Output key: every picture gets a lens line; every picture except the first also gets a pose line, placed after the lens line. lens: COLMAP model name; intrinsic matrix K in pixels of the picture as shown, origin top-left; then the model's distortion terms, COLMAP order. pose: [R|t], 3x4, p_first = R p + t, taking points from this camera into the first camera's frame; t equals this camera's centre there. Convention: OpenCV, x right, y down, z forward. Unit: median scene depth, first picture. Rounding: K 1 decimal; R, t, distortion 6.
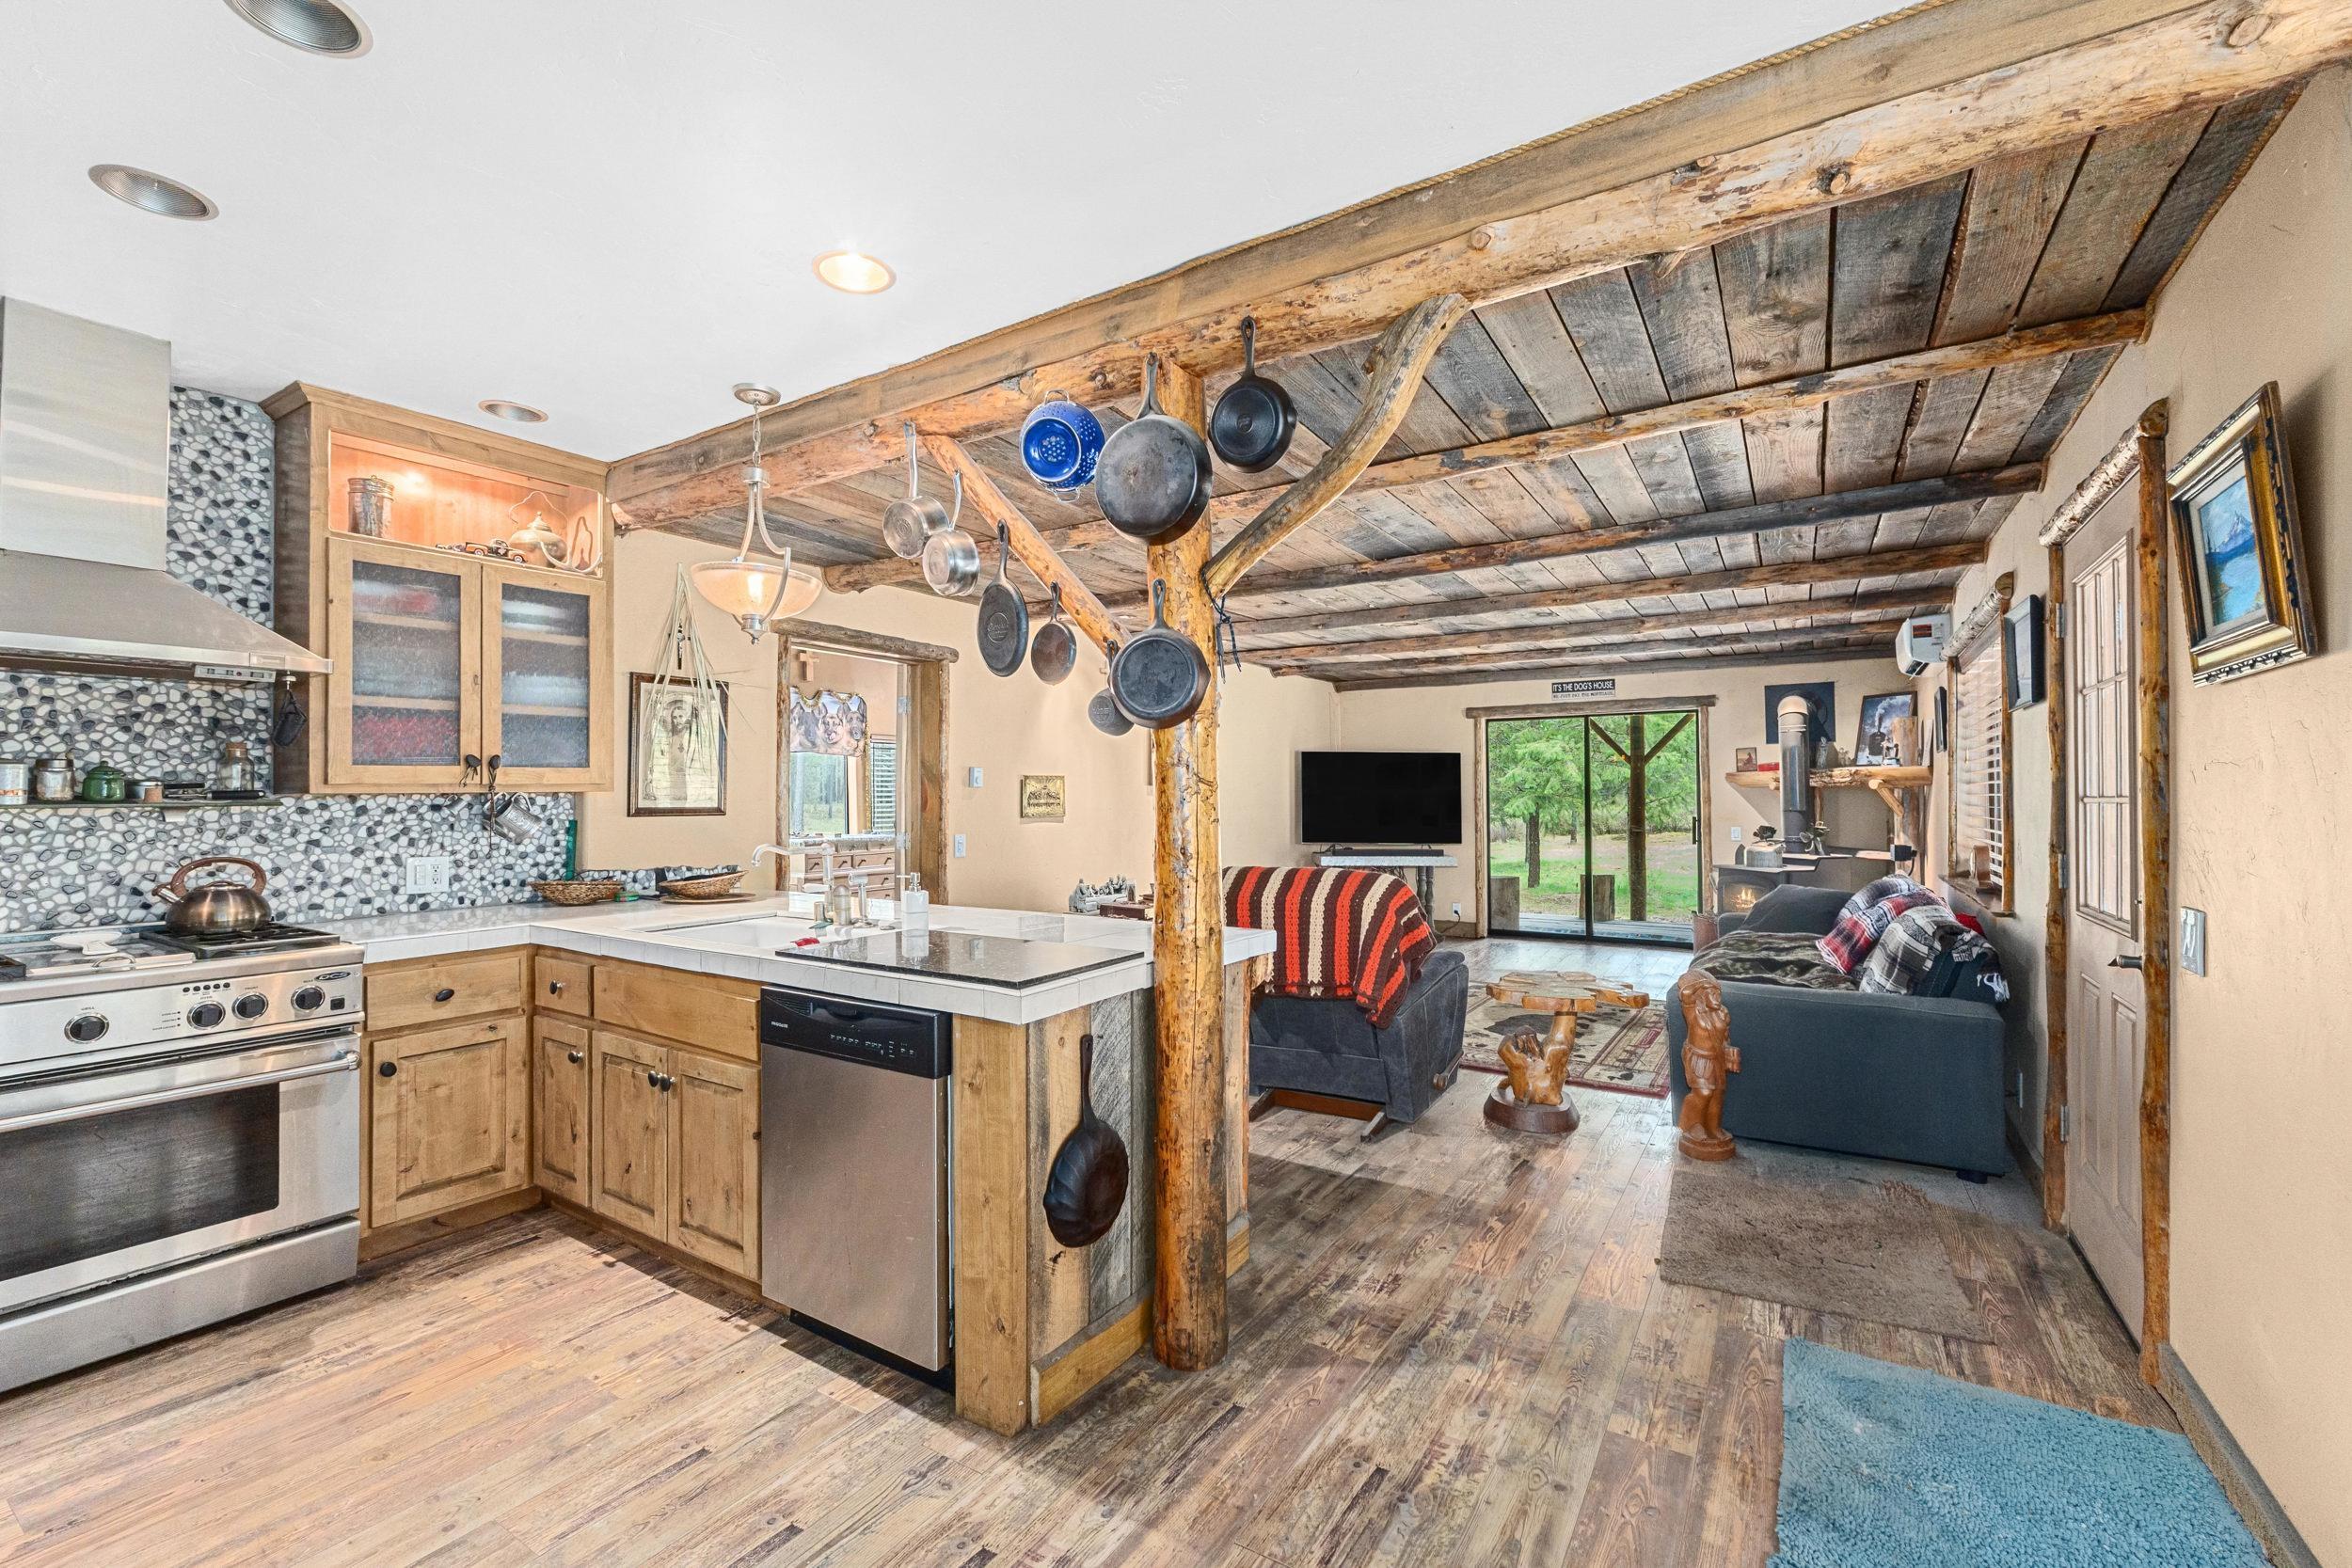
lens RADIAL K [[988.4, 0, 1172.5], [0, 988.4, 781.0], [0, 0, 1]] dist [-0.008285, 0.000184]
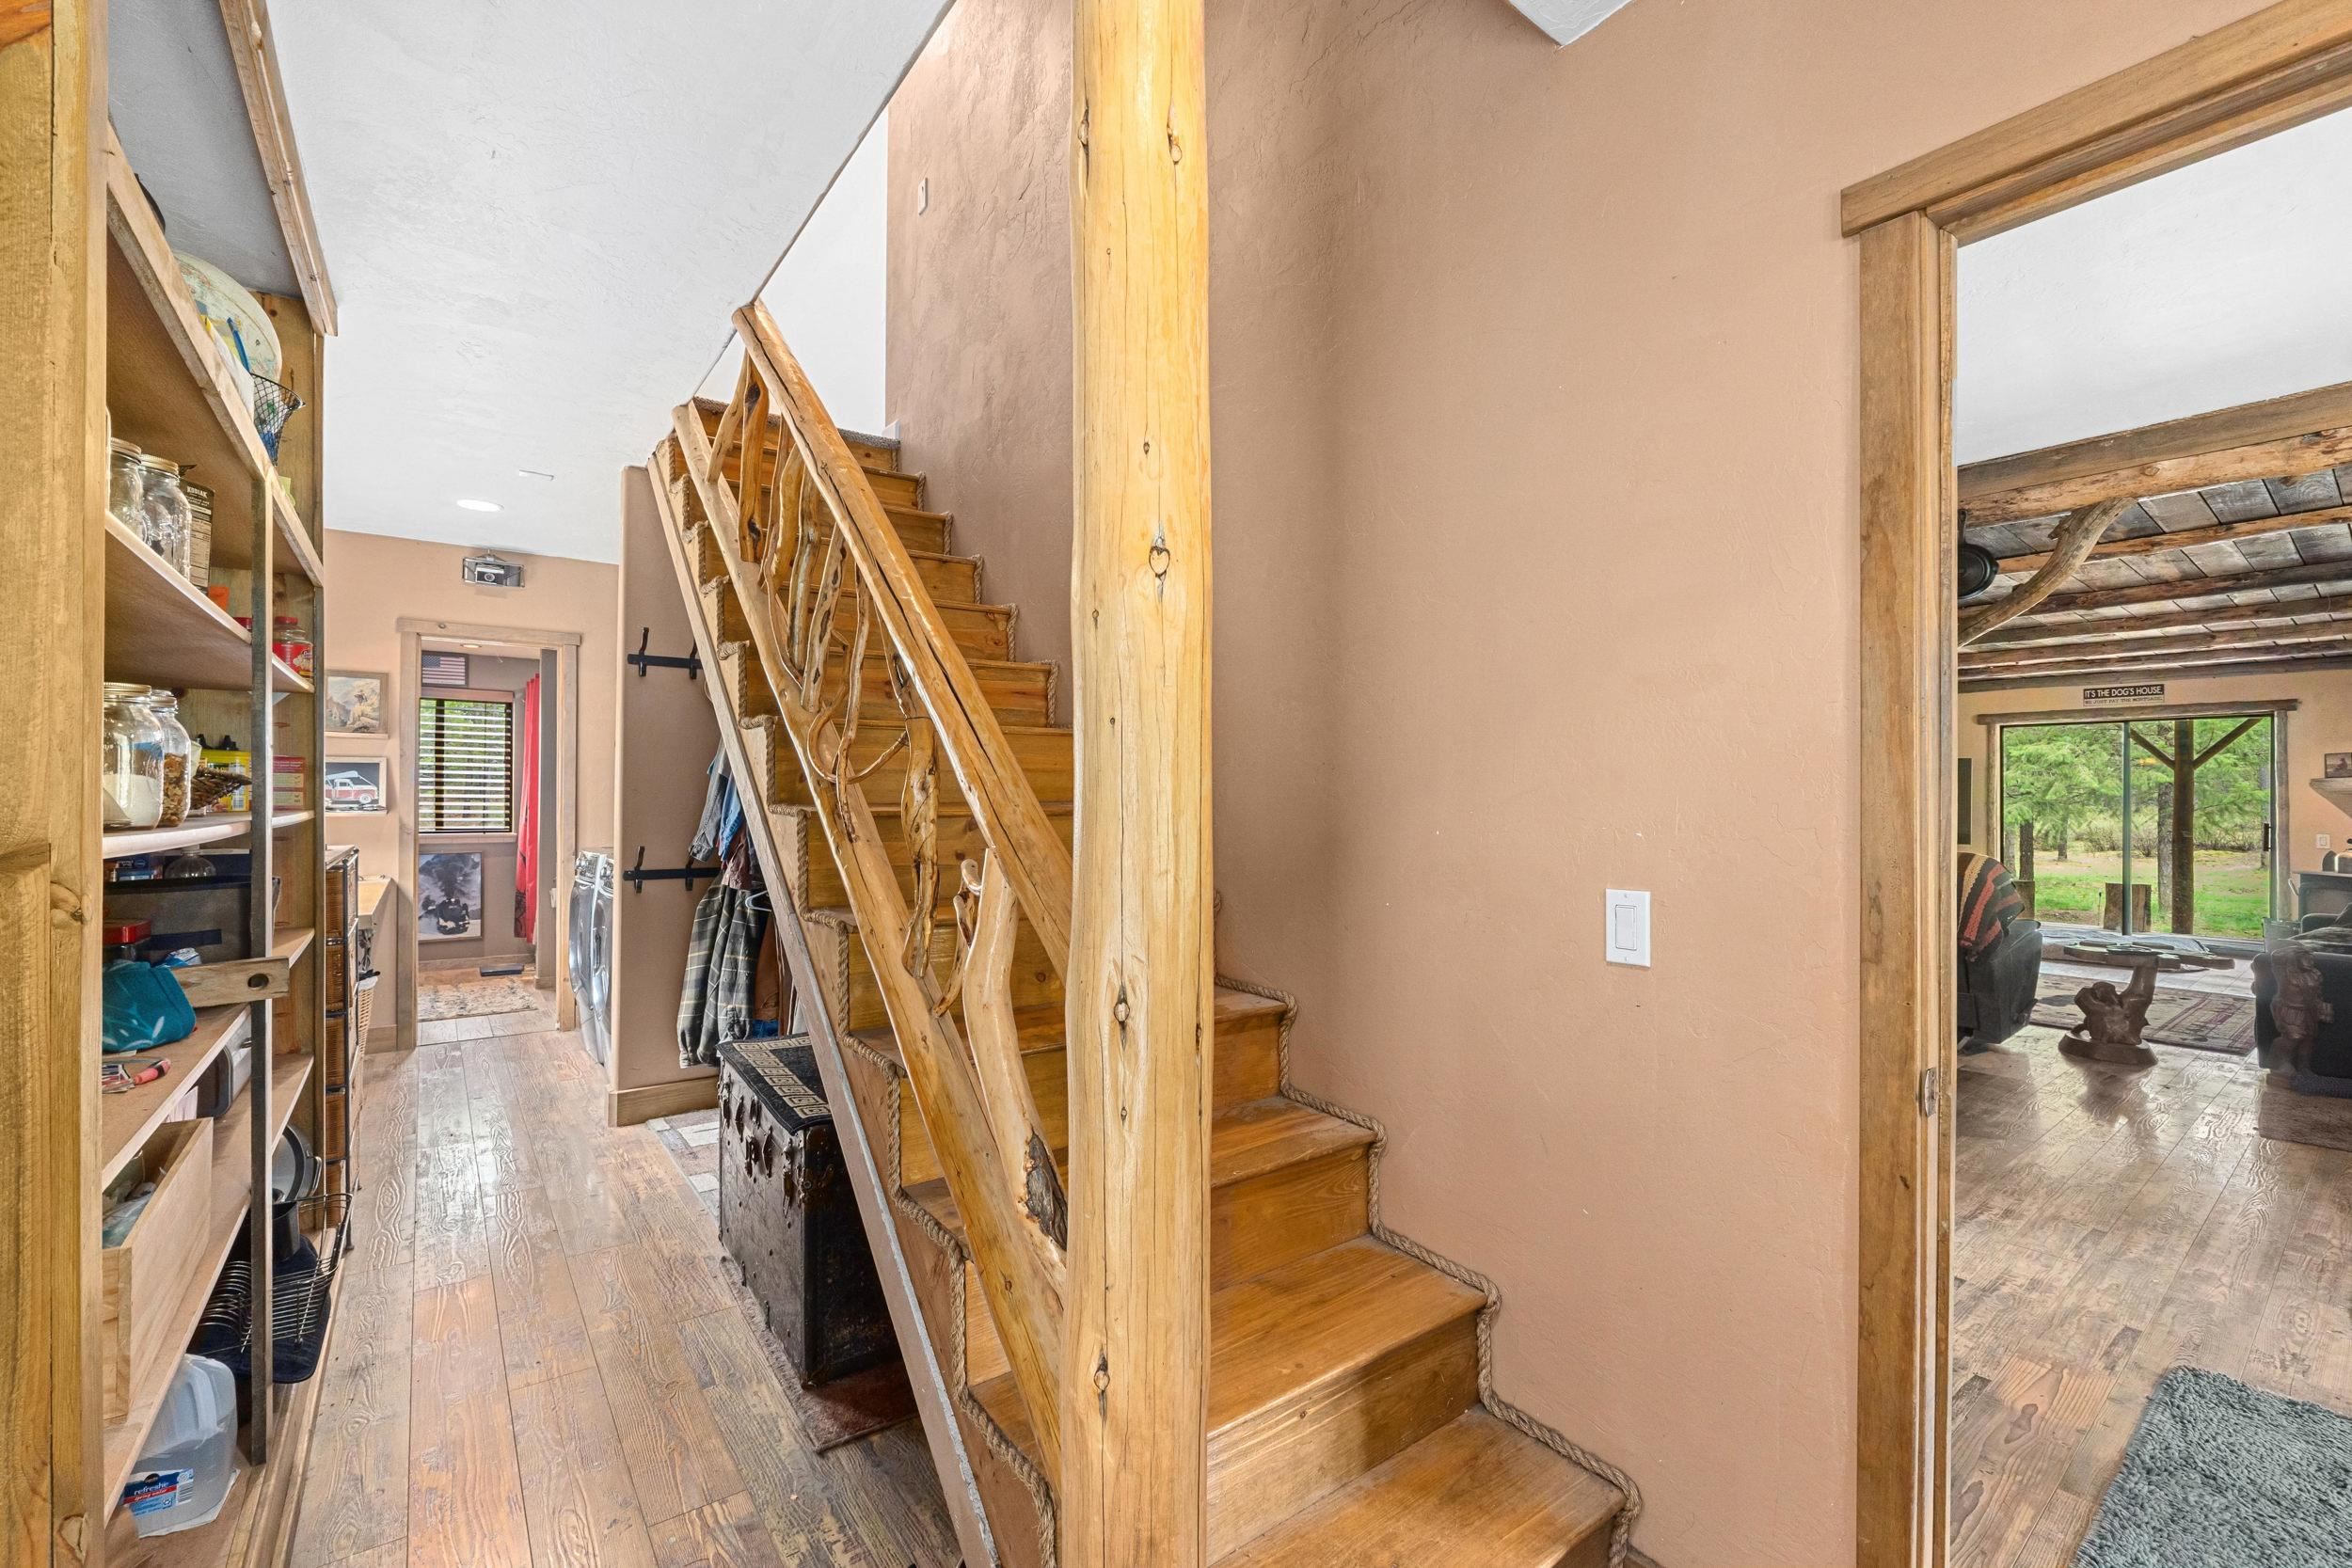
lens RADIAL K [[988.4, 0, 1152.2], [0, 988.4, 786.3], [0, 0, 1]] dist [-0.008285, 0.000184]
pose [[0.939069, 0.011201, -0.343547, -0.451254], [-0.009225, 0.999930, 0.007386, 0.005322], [0.343606, -0.003766, 0.939106, -0.746177]]
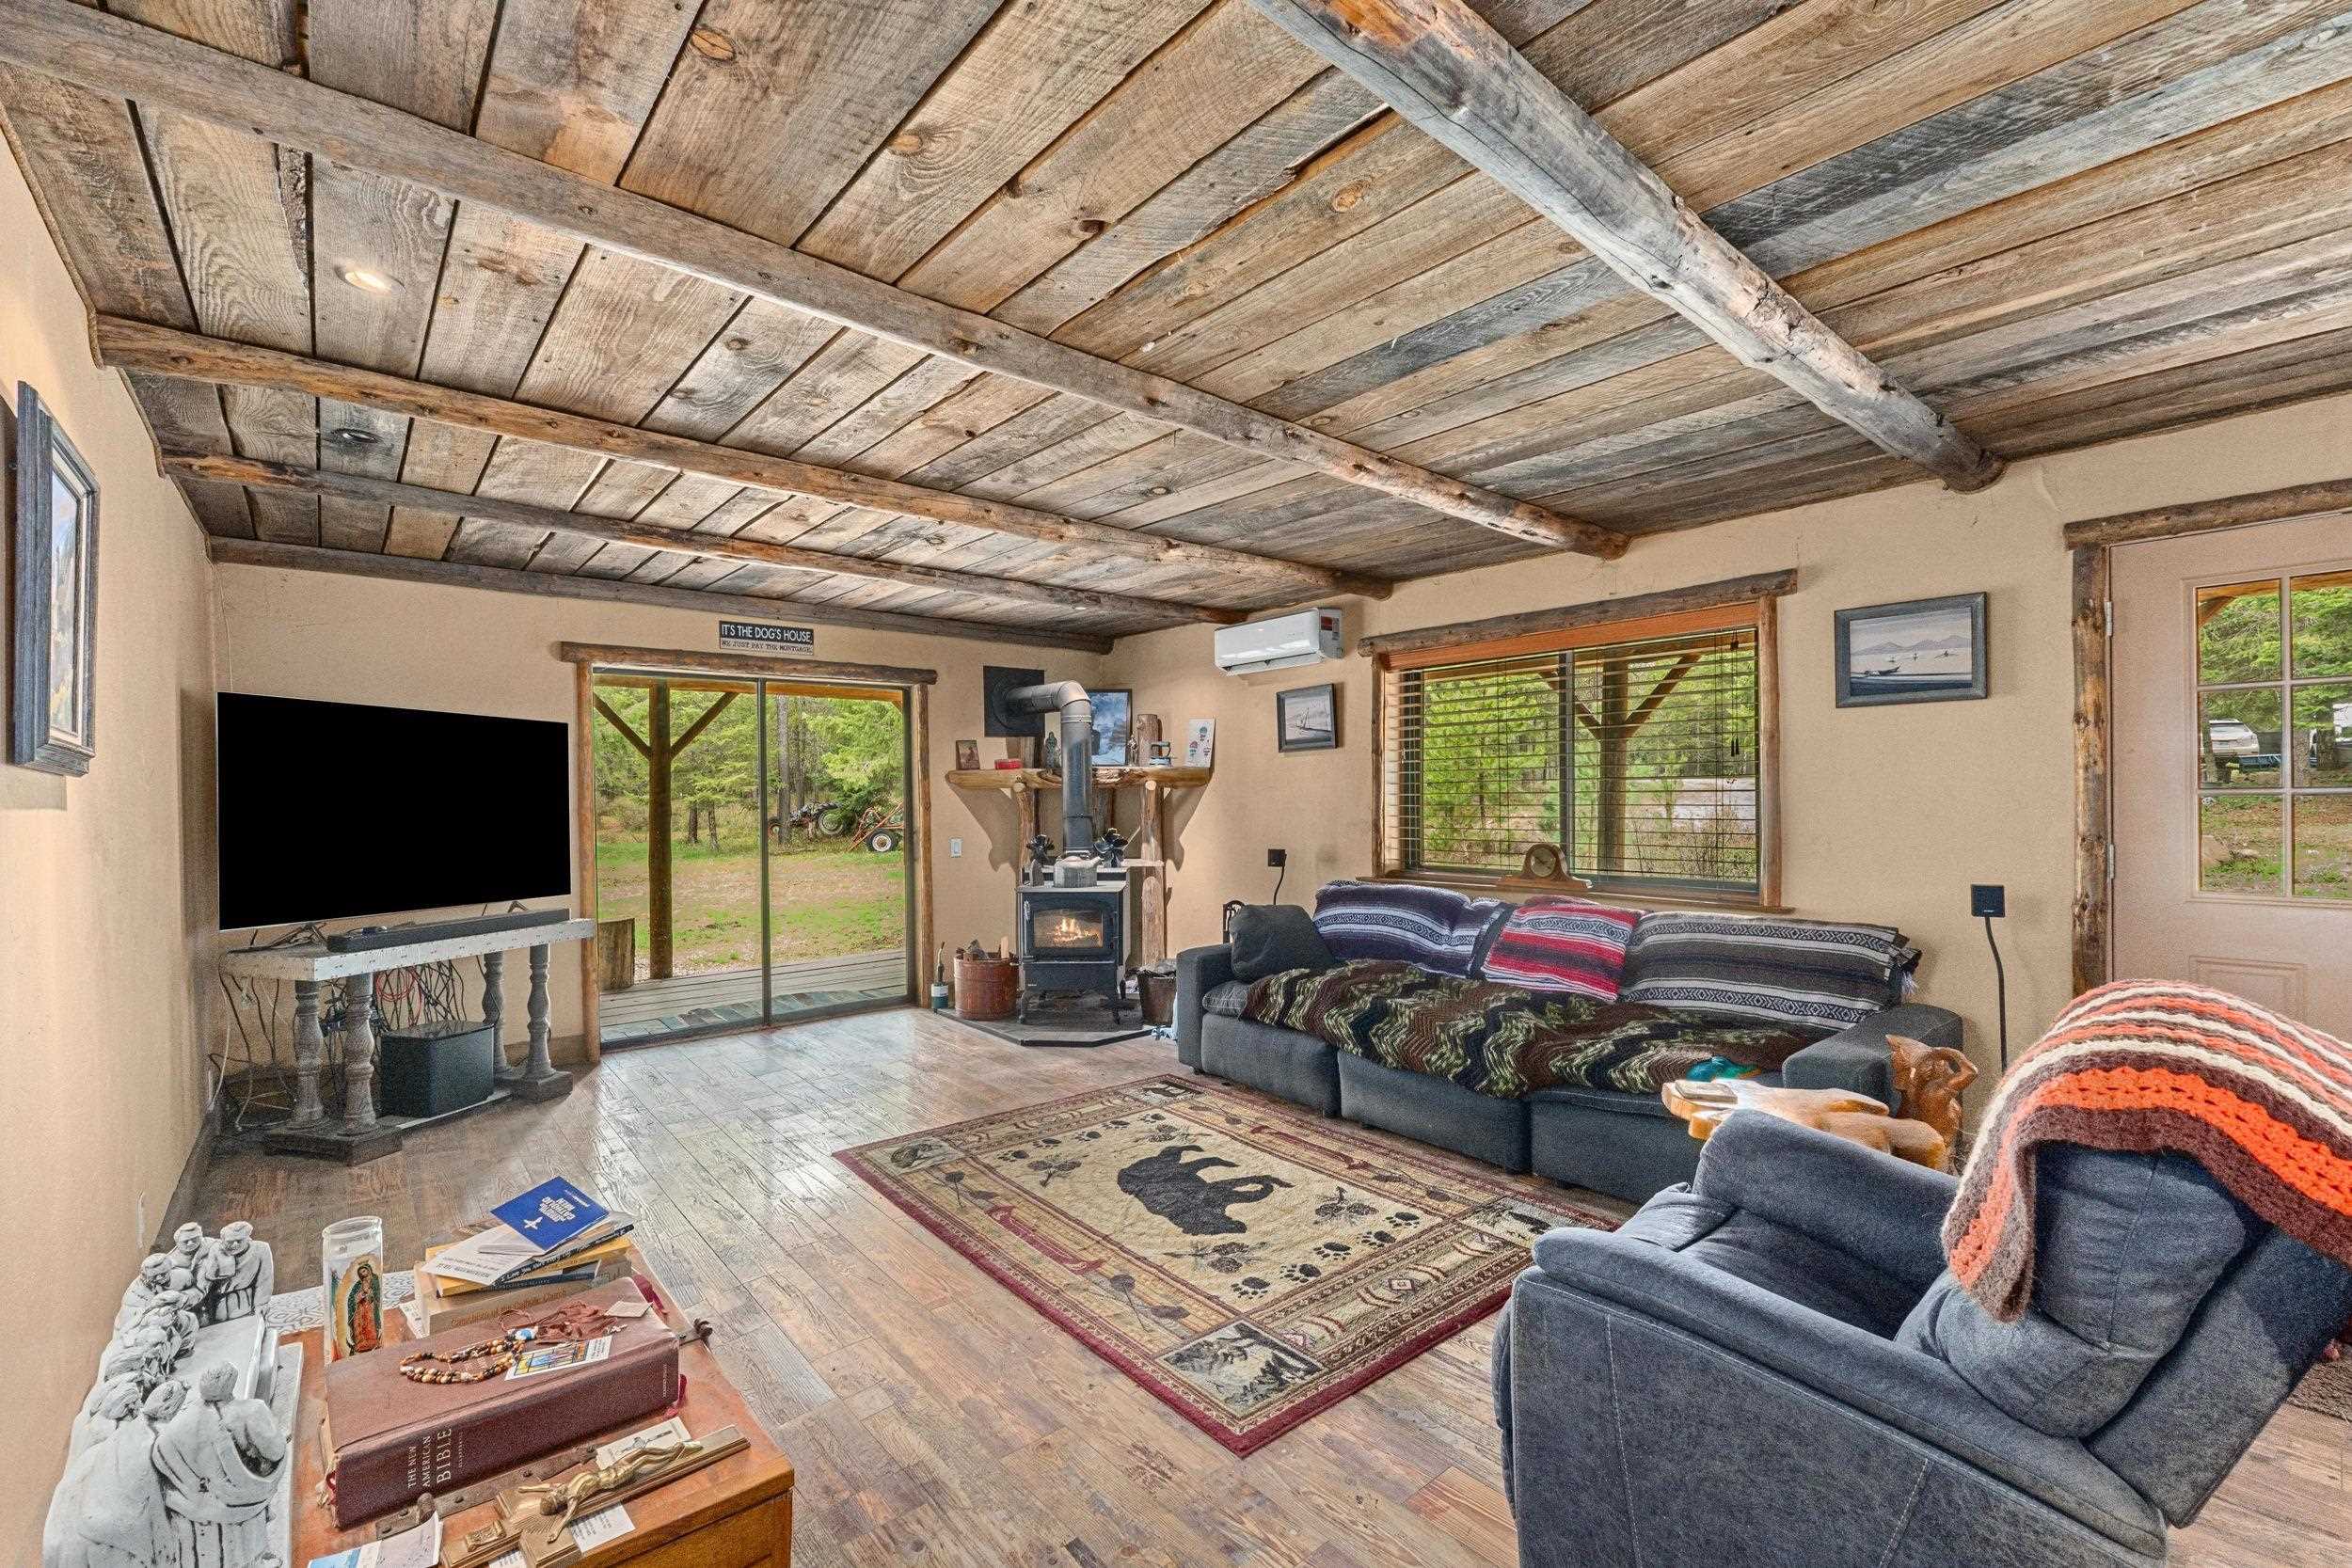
lens RADIAL K [[988.4, 0, 1171.0], [0, 988.4, 801.1], [0, 0, 1]] dist [-0.008285, 0.000184]
pose [[0.285526, -0.004829, 0.958359, -0.345271], [-0.005965, 0.999959, 0.006815, 0.021880], [-0.958353, -0.007662, 0.285485, 1.491053]]
